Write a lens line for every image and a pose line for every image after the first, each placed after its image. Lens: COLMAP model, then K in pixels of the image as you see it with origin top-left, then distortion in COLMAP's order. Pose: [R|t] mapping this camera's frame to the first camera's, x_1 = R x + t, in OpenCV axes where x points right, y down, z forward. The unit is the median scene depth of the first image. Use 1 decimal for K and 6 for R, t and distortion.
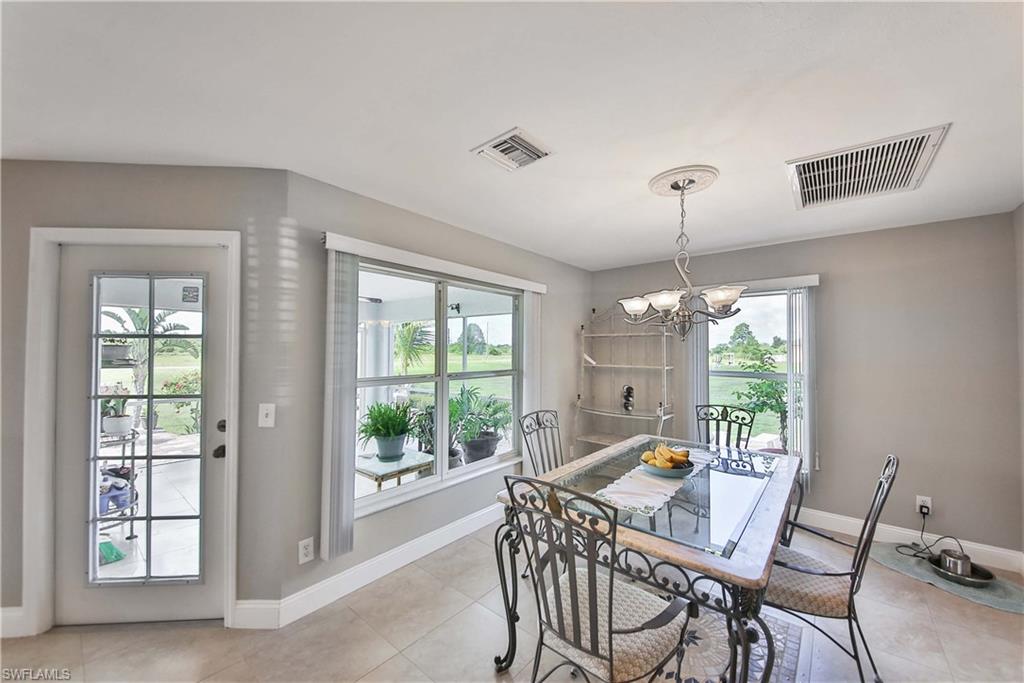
lens RADIAL K [[378.4, 0, 519.0], [0, 378.4, 344.5], [0, 0, 1]] dist [0.001022, -0.006233]
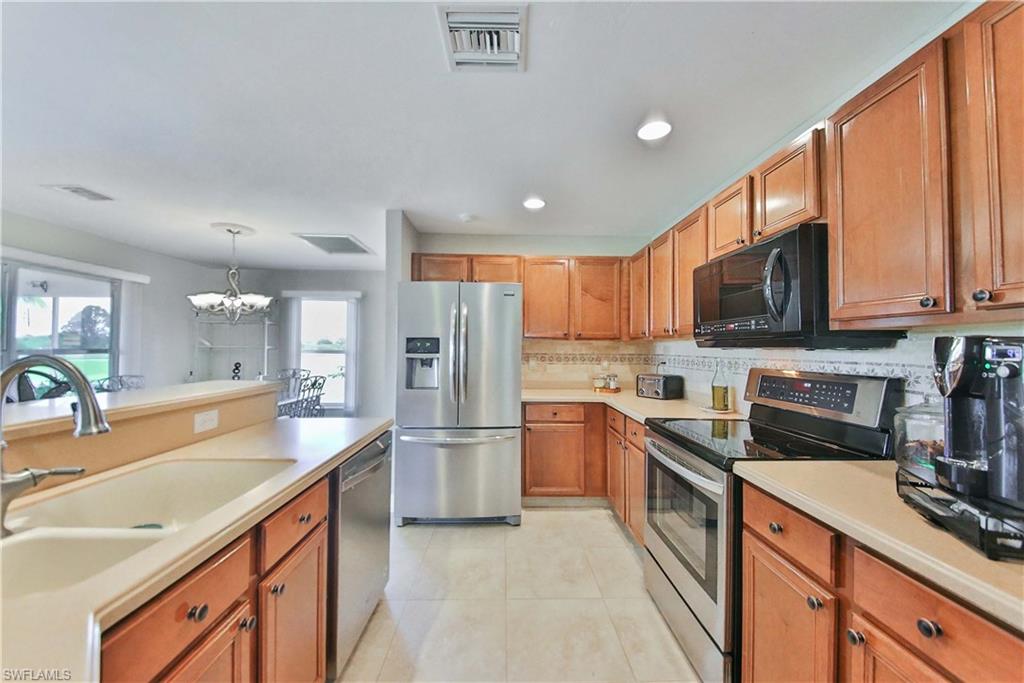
lens RADIAL K [[378.4, 0, 514.7], [0, 378.4, 340.0], [0, 0, 1]] dist [0.001022, -0.006233]
pose [[0.752383, 0.015406, 0.658546, 0.206711], [-0.014198, 0.999873, -0.007170, 0.043417], [-0.658573, -0.003955, 0.752506, -0.834849]]
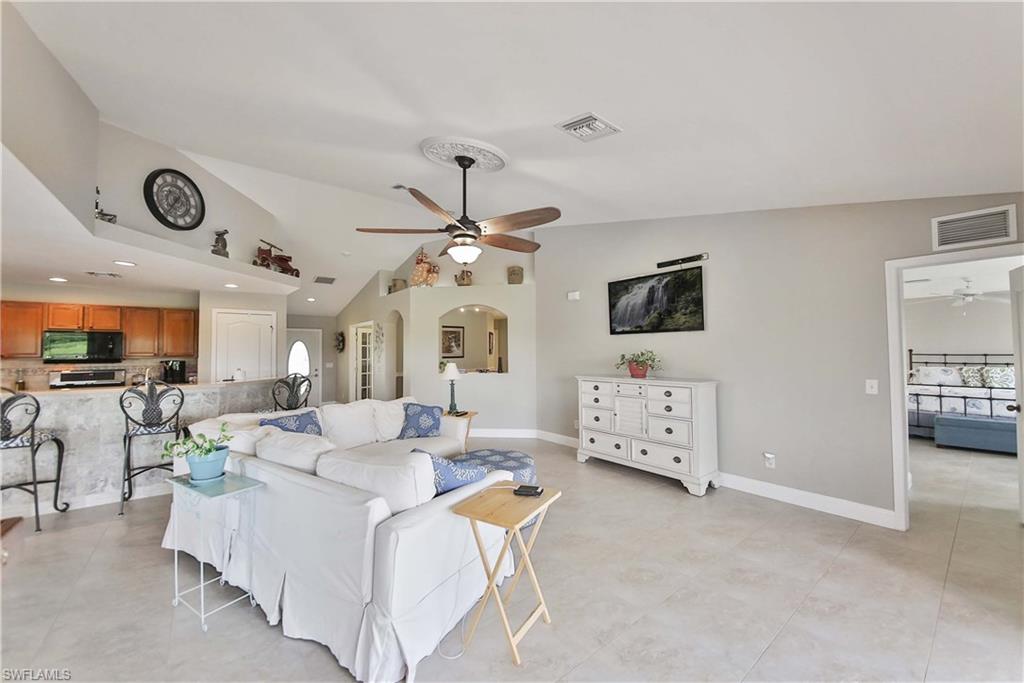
lens RADIAL K [[378.4, 0, 512.2], [0, 378.4, 344.0], [0, 0, 1]] dist [0.001022, -0.006233]
pose [[-0.979625, 0.006634, 0.200724, -1.576160], [-0.000257, 0.999412, -0.034288, 0.014034], [-0.200834, -0.033641, -0.979048, 0.795575]]
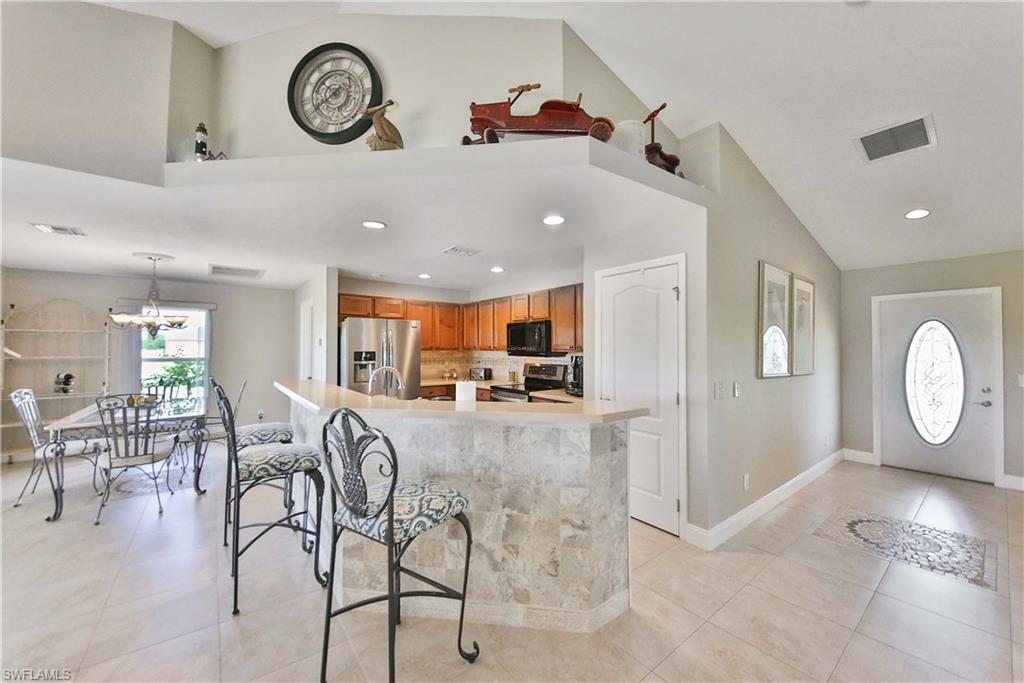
lens RADIAL K [[378.4, 0, 513.4], [0, 378.4, 341.7], [0, 0, 1]] dist [0.001022, -0.006233]
pose [[0.218777, 0.009624, 0.975727, -0.800876], [-0.015016, 0.999866, -0.006495, -0.008238], [-0.975659, -0.013231, 0.218893, -0.933536]]
